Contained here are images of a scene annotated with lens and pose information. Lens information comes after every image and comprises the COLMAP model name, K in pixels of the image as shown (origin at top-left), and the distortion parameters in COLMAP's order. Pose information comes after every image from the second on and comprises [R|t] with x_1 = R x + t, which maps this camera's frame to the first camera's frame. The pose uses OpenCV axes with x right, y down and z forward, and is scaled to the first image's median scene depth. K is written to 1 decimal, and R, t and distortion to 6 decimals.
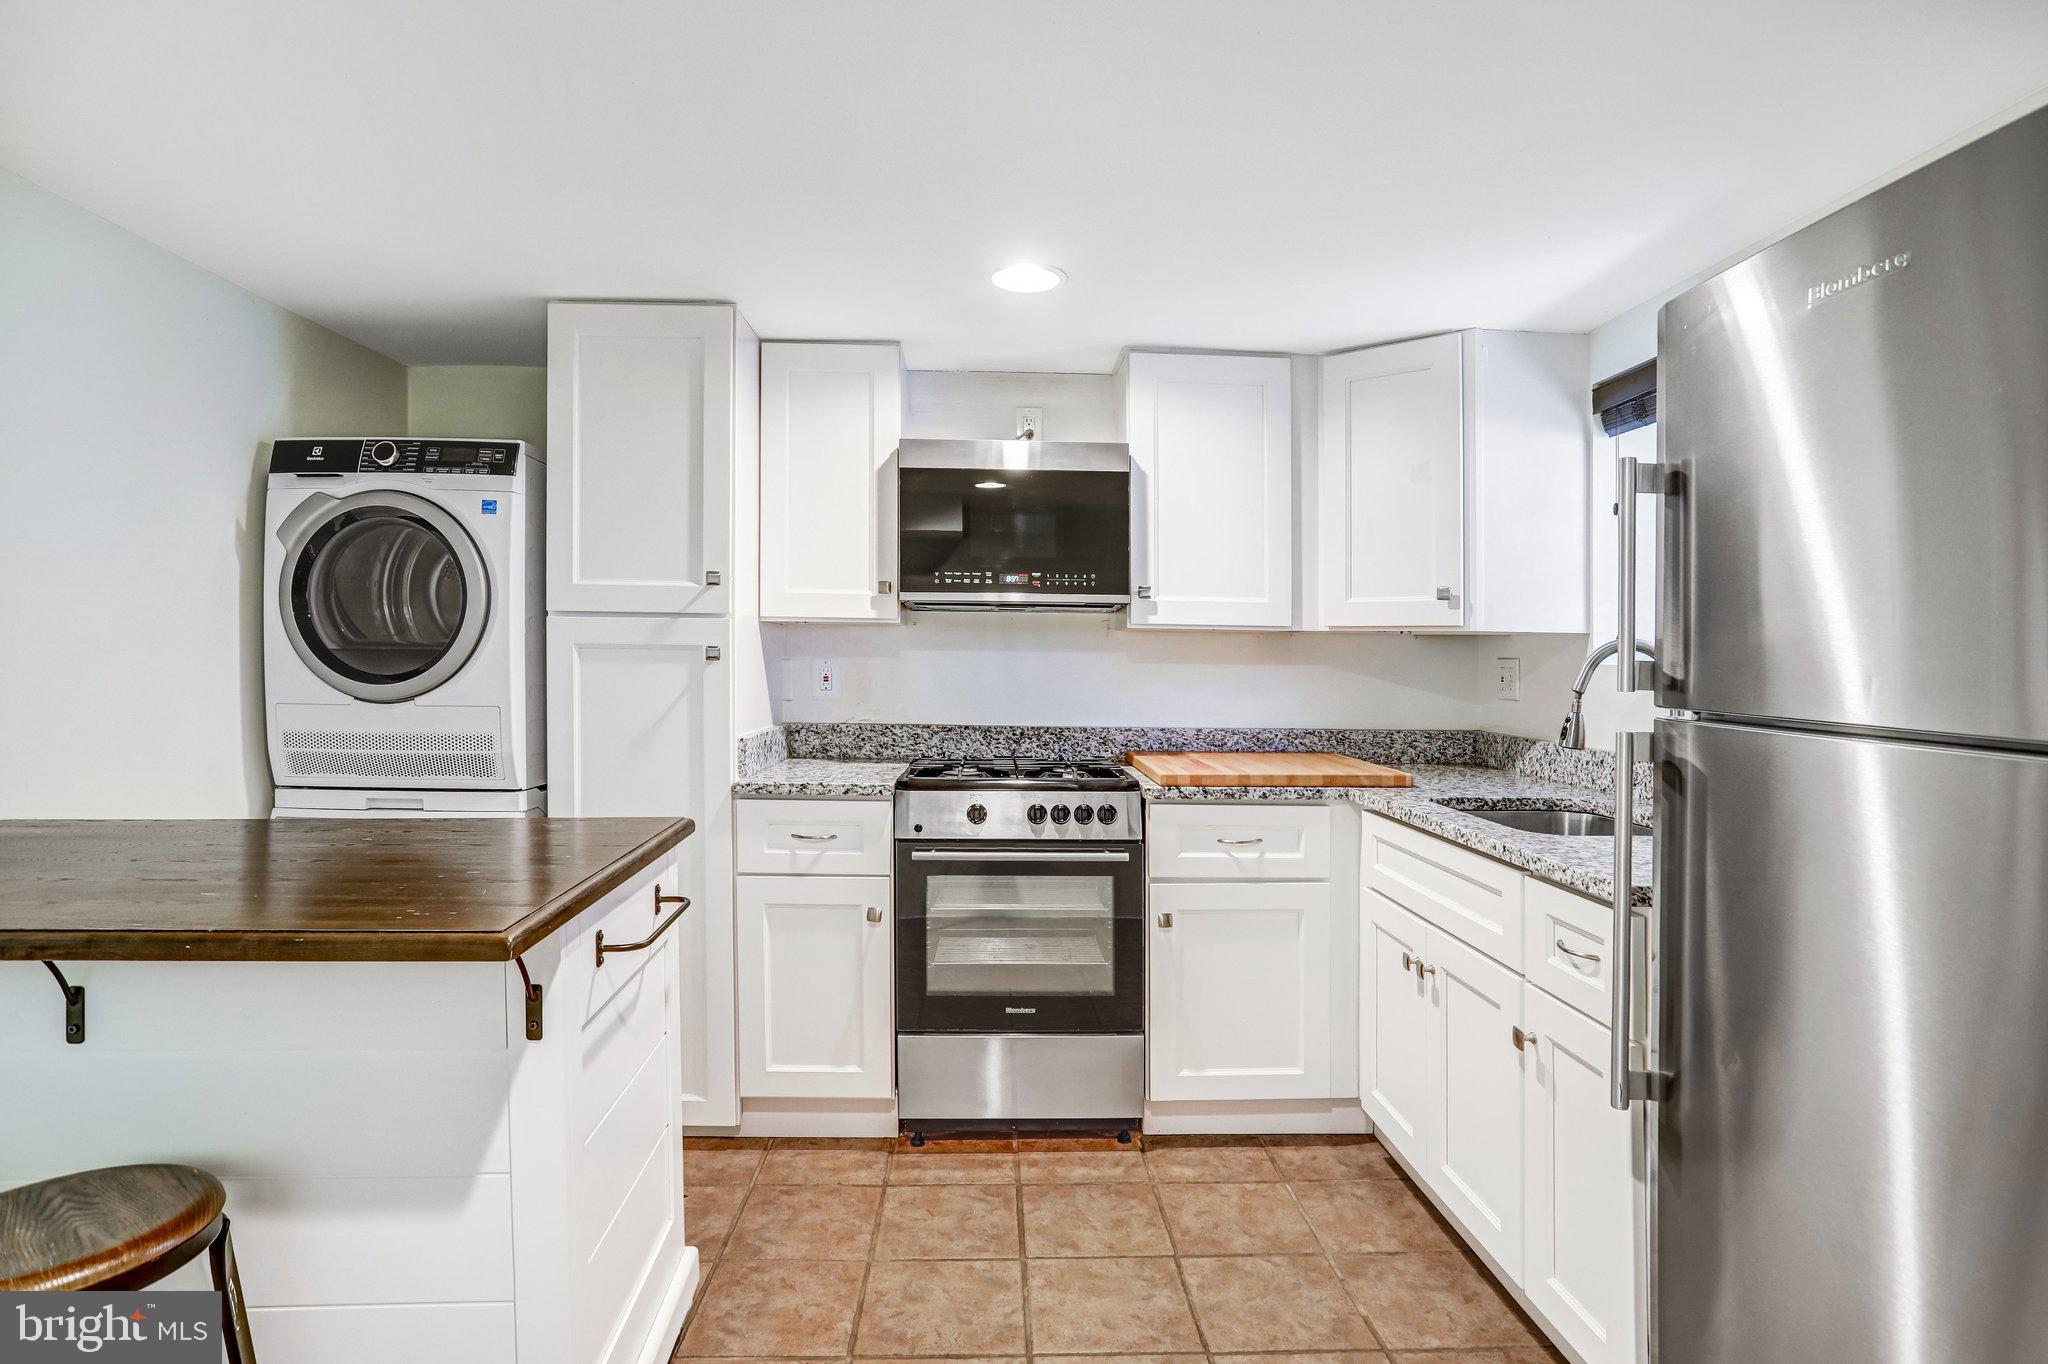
lens RADIAL K [[1050.4, 0, 1024.0], [0, 1050.4, 682.0], [0, 0, 1]] dist [-0.082519, 0.047756]
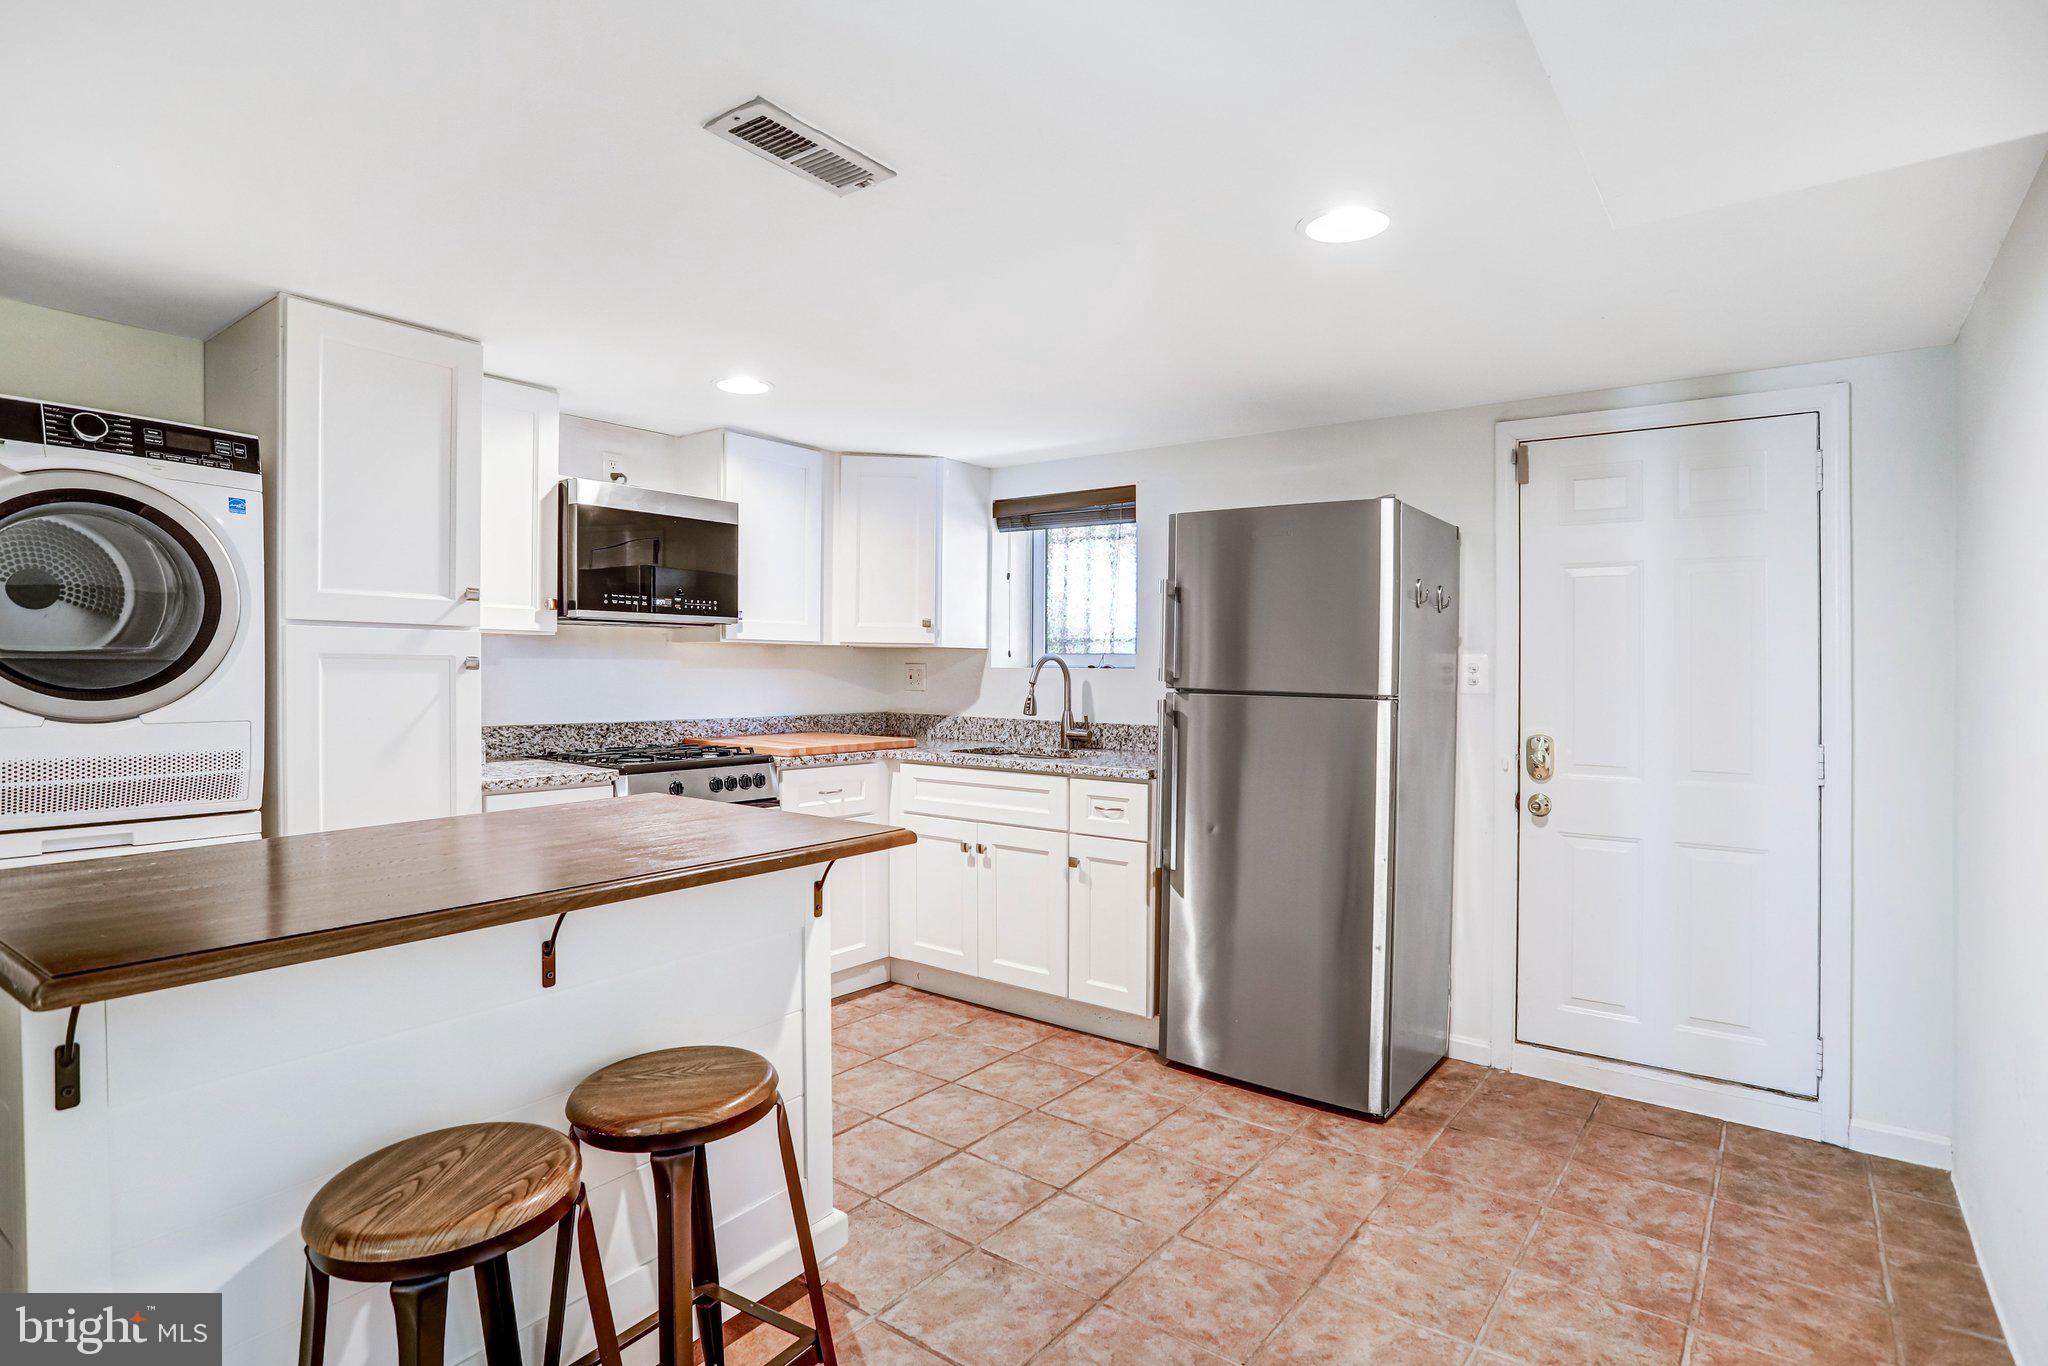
lens RADIAL K [[1050.4, 0, 1024.0], [0, 1050.4, 683.0], [0, 0, 1]] dist [-0.082519, 0.047756]
pose [[0.628177, -0.017428, 0.777875, -0.753159], [0.015335, 0.999832, 0.010017, -0.008663], [-0.777919, 0.005636, 0.628339, -0.118543]]
